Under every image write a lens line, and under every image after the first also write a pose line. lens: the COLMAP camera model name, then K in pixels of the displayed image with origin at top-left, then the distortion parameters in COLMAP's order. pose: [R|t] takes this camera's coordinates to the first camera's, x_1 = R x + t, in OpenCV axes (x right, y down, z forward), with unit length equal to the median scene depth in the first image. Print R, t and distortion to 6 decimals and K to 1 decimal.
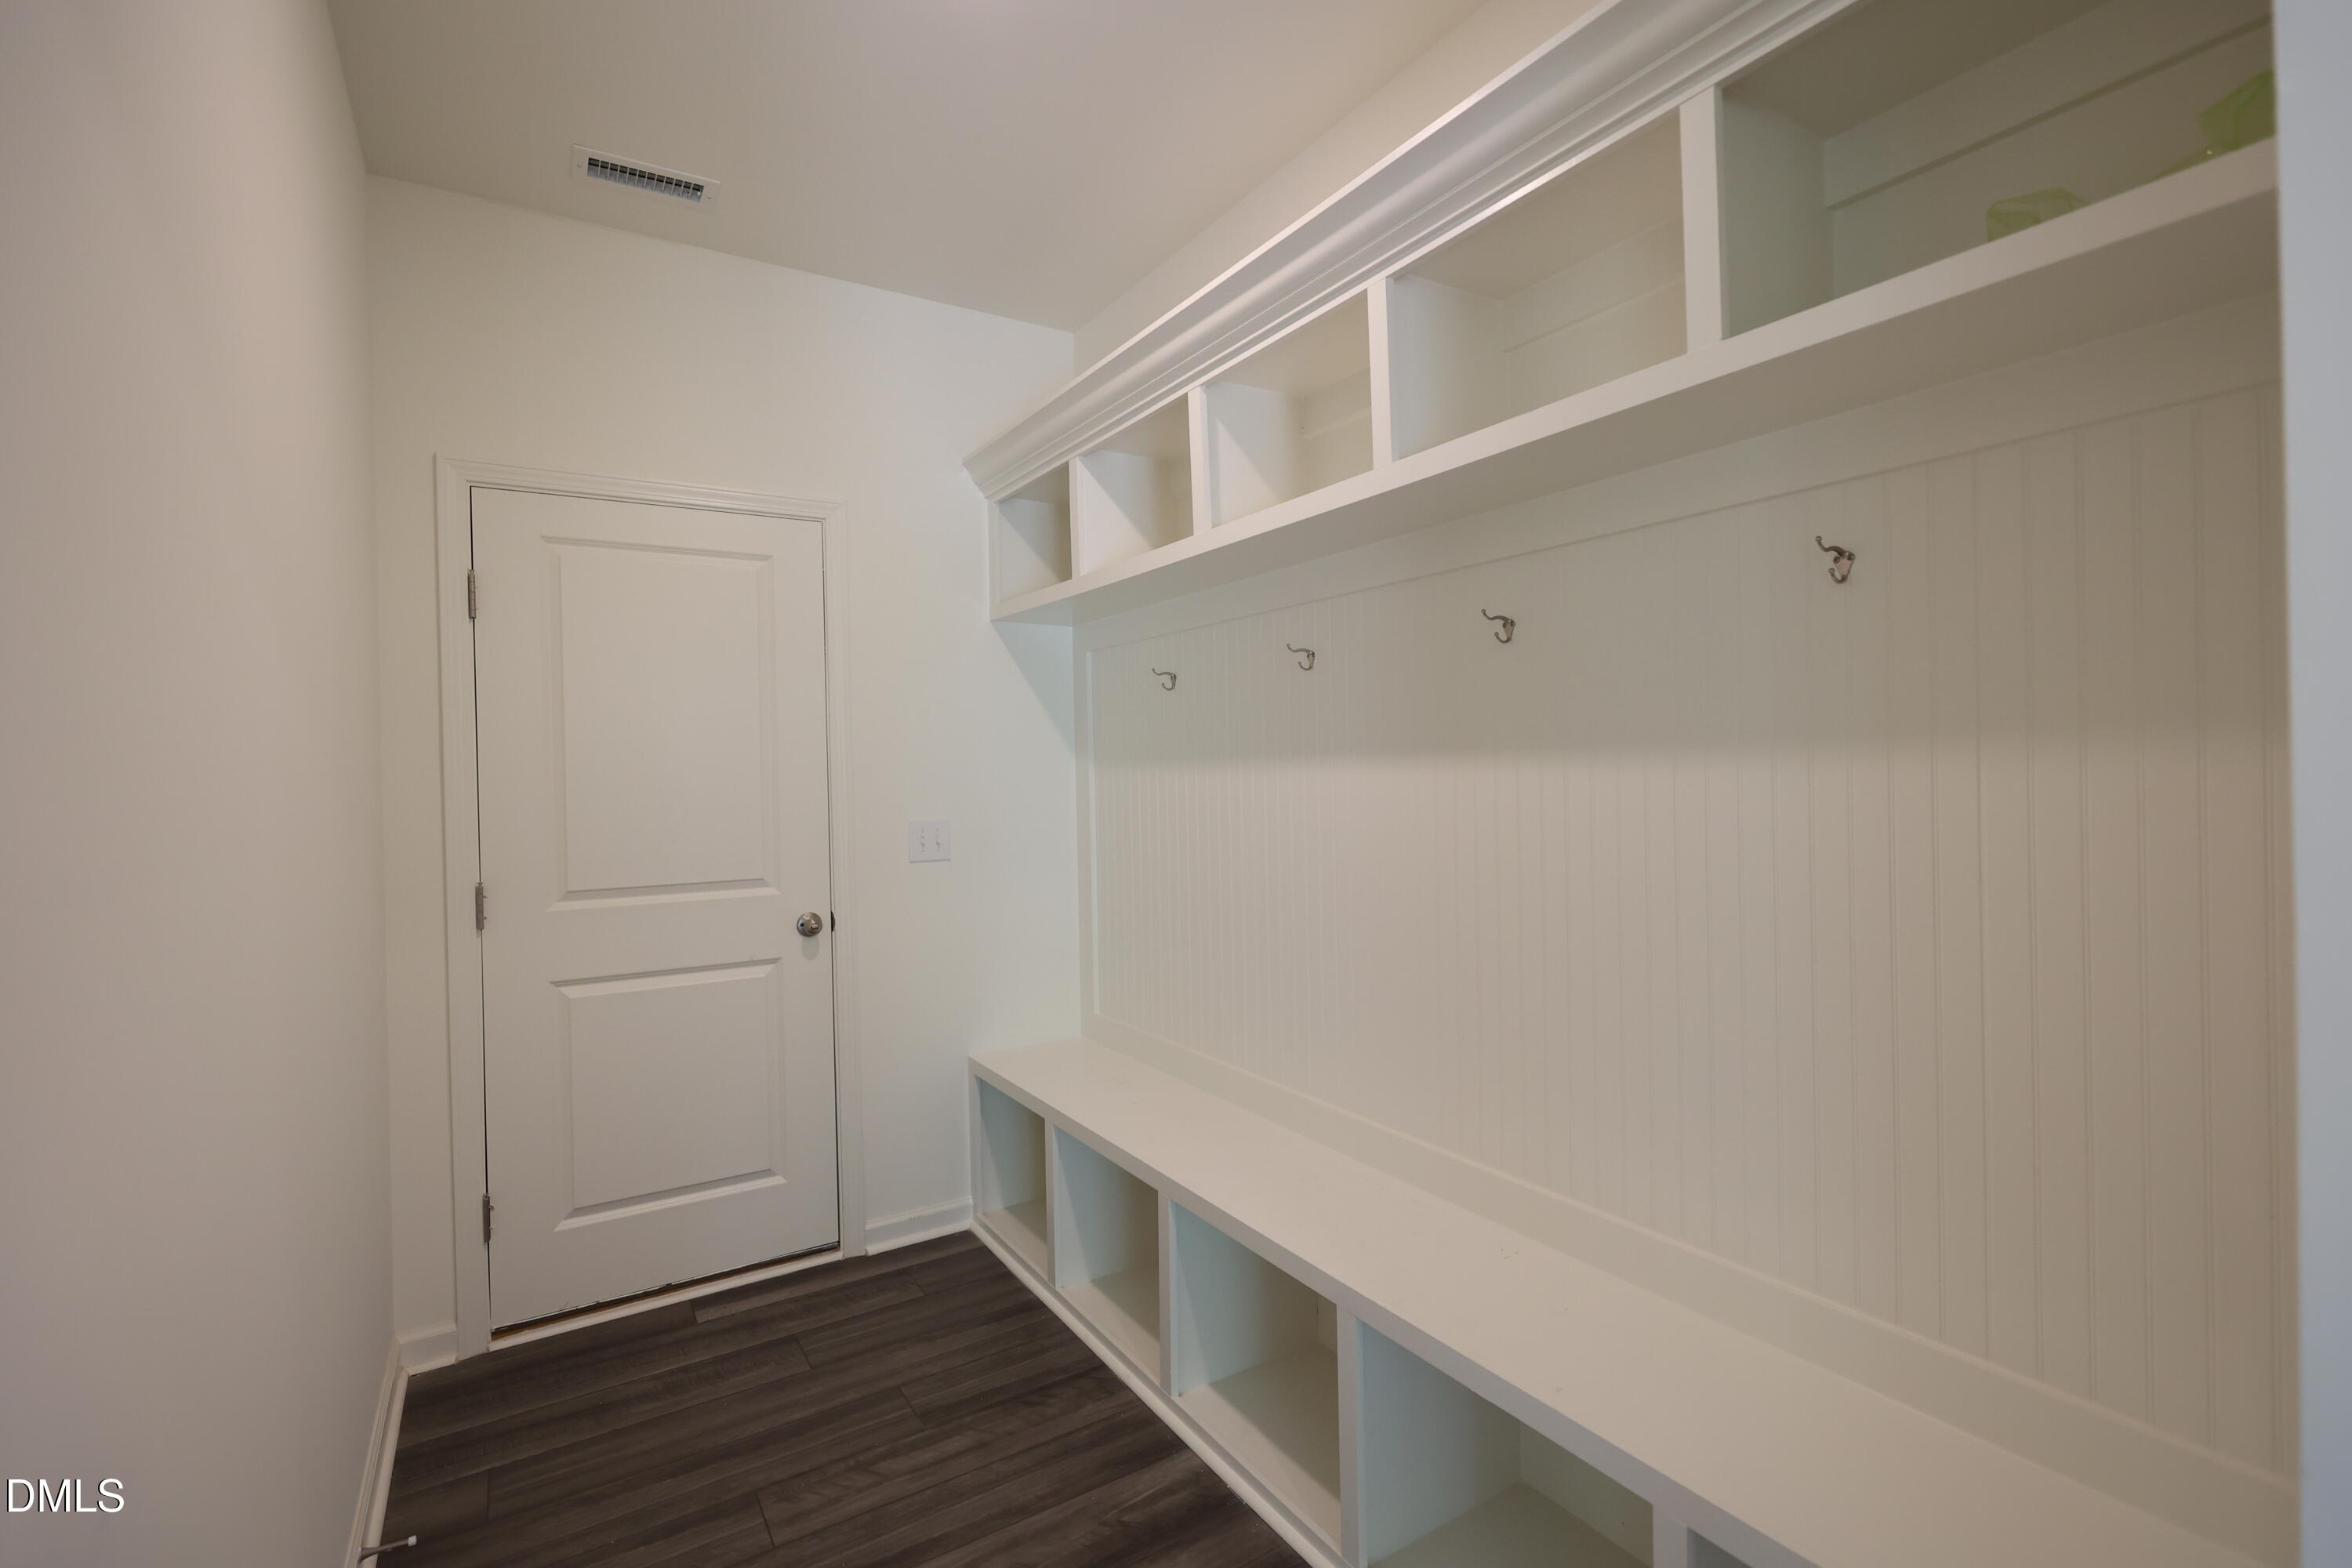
lens RADIAL K [[1054.7, 0, 1181.5], [0, 1054.7, 780.2], [0, 0, 1]] dist [-0.000222, 0.000010]
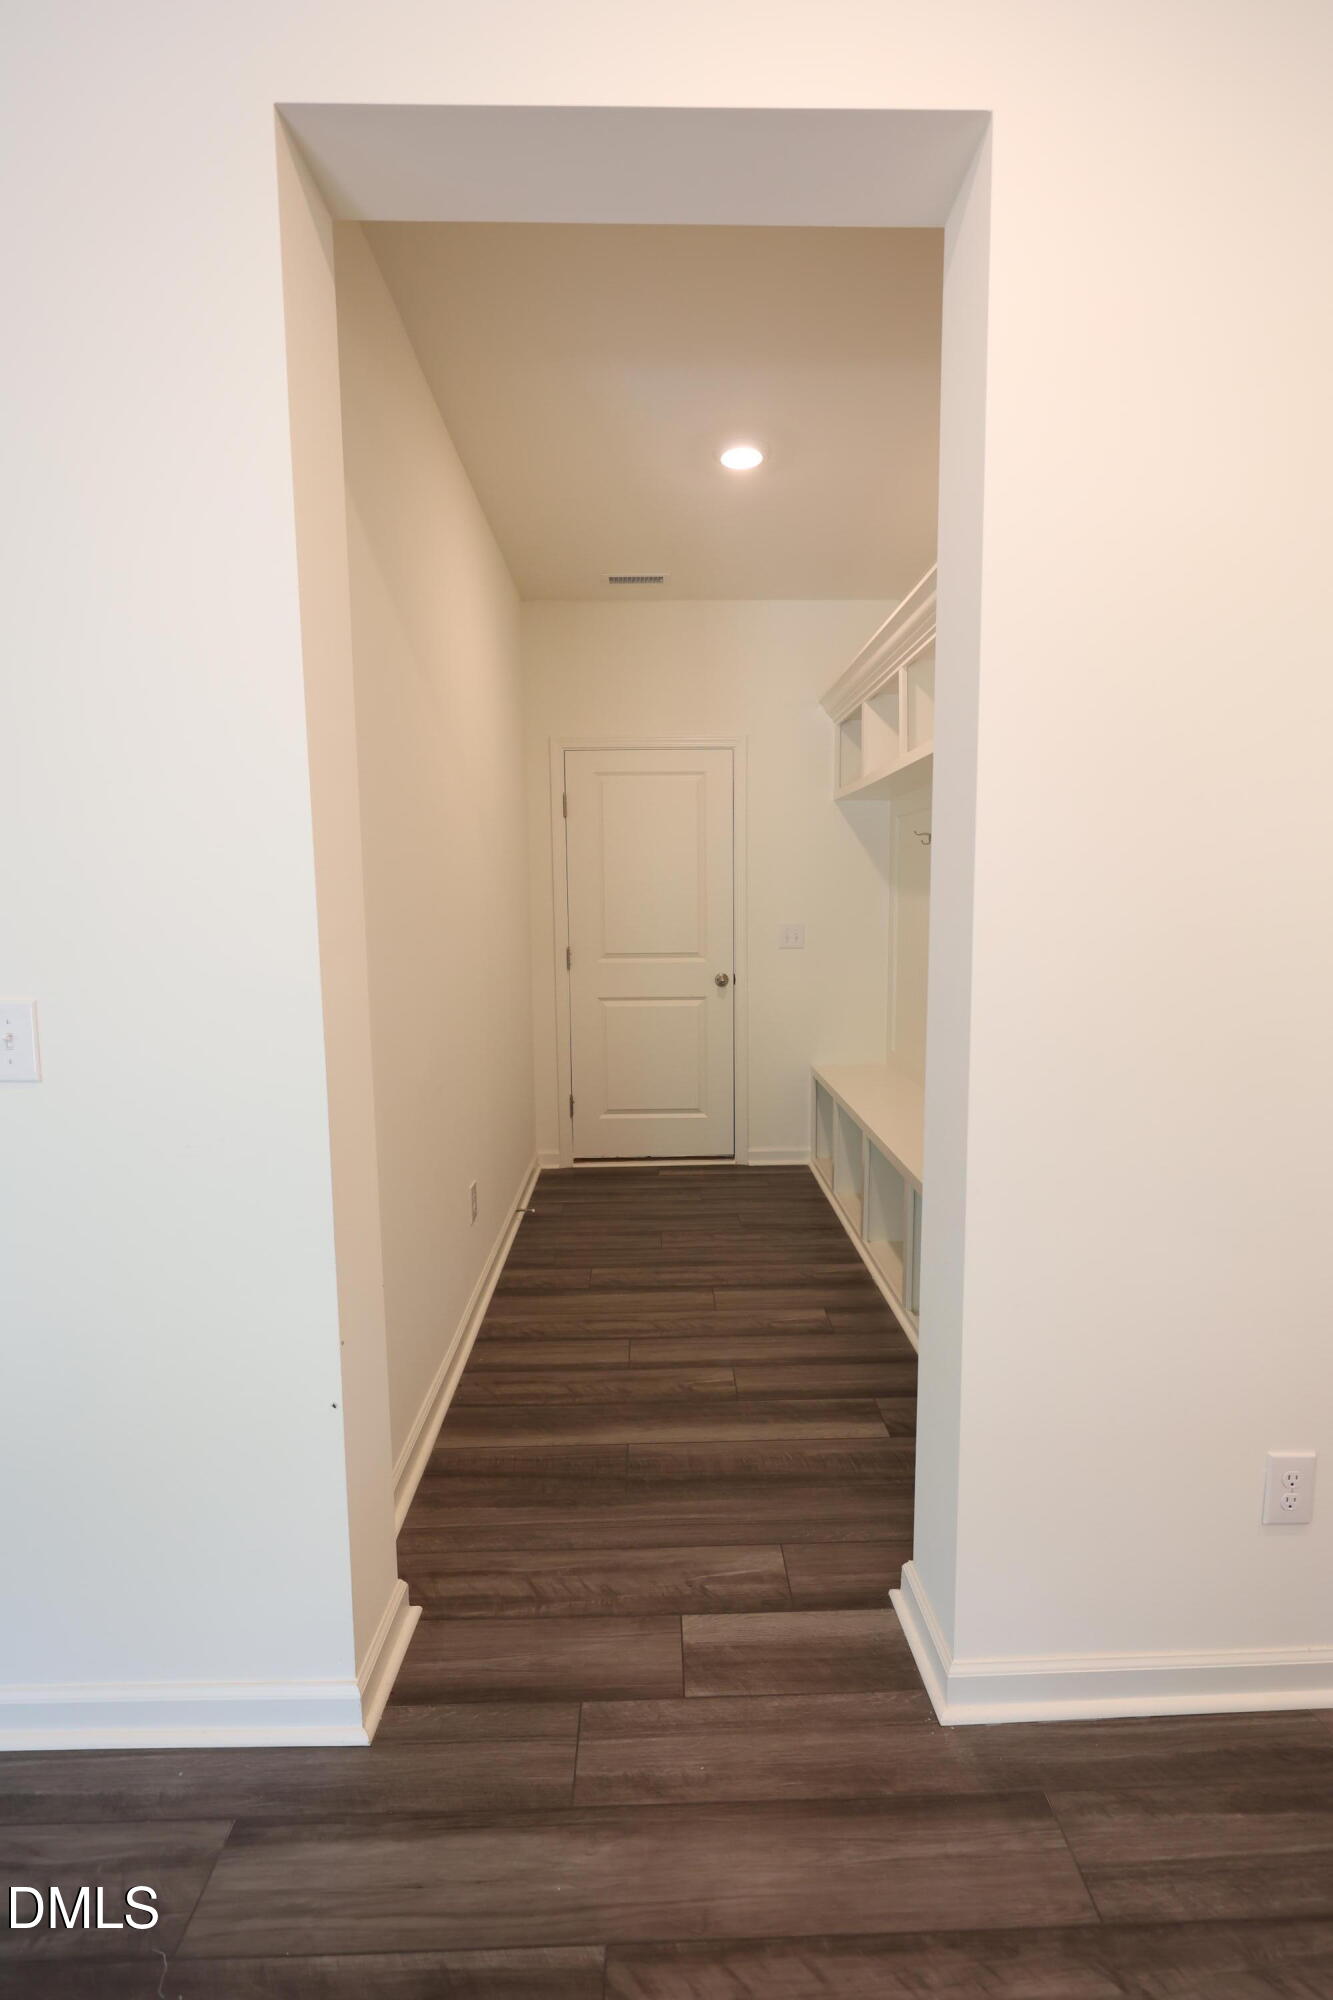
lens RADIAL K [[896.9, 0, 666.5], [0, 896.9, 1000.0], [0, 0, 1]] dist [-0.000222, 0.000010]
pose [[0.855271, 0.070263, -0.513394, 0.391053], [-0.011197, 0.993039, 0.117254, -0.007466], [0.518059, -0.094535, 0.850105, -0.387823]]
